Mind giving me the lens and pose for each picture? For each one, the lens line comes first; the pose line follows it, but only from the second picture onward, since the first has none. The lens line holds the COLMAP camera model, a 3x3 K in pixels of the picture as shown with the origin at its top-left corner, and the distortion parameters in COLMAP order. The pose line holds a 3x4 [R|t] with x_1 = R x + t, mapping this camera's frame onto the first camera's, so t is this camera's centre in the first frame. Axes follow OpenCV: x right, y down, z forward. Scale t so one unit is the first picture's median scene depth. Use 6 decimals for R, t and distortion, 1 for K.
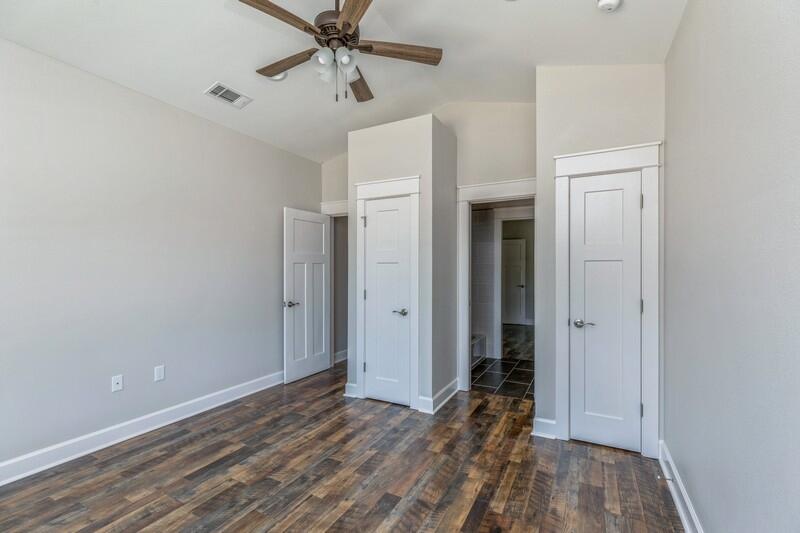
lens RADIAL K [[361.2, 0, 399.4], [0, 361.2, 268.2], [0, 0, 1]] dist [0.004878, -0.000296]
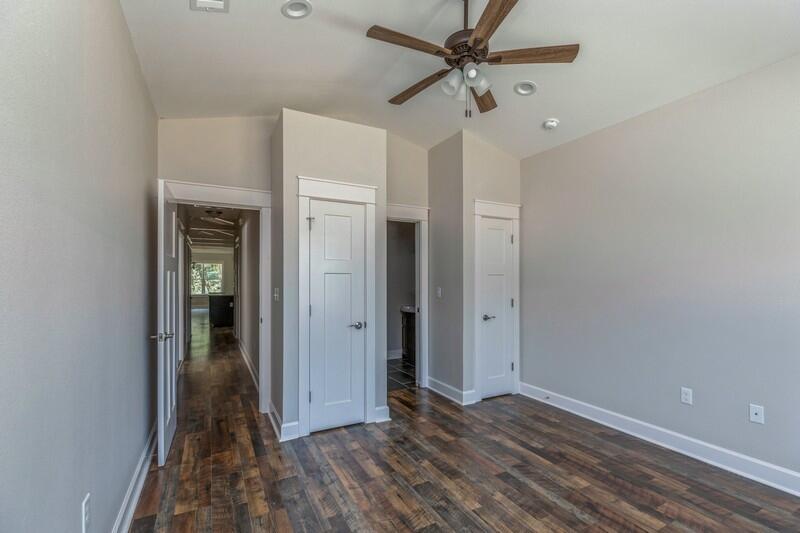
lens RADIAL K [[361.2, 0, 400.0], [0, 361.2, 280.6], [0, 0, 1]] dist [0.004878, -0.000296]
pose [[0.557660, -0.000478, 0.830069, -0.877084], [-0.003499, 0.999990, 0.002926, -0.001209], [-0.830062, -0.004536, 0.557653, 0.462142]]
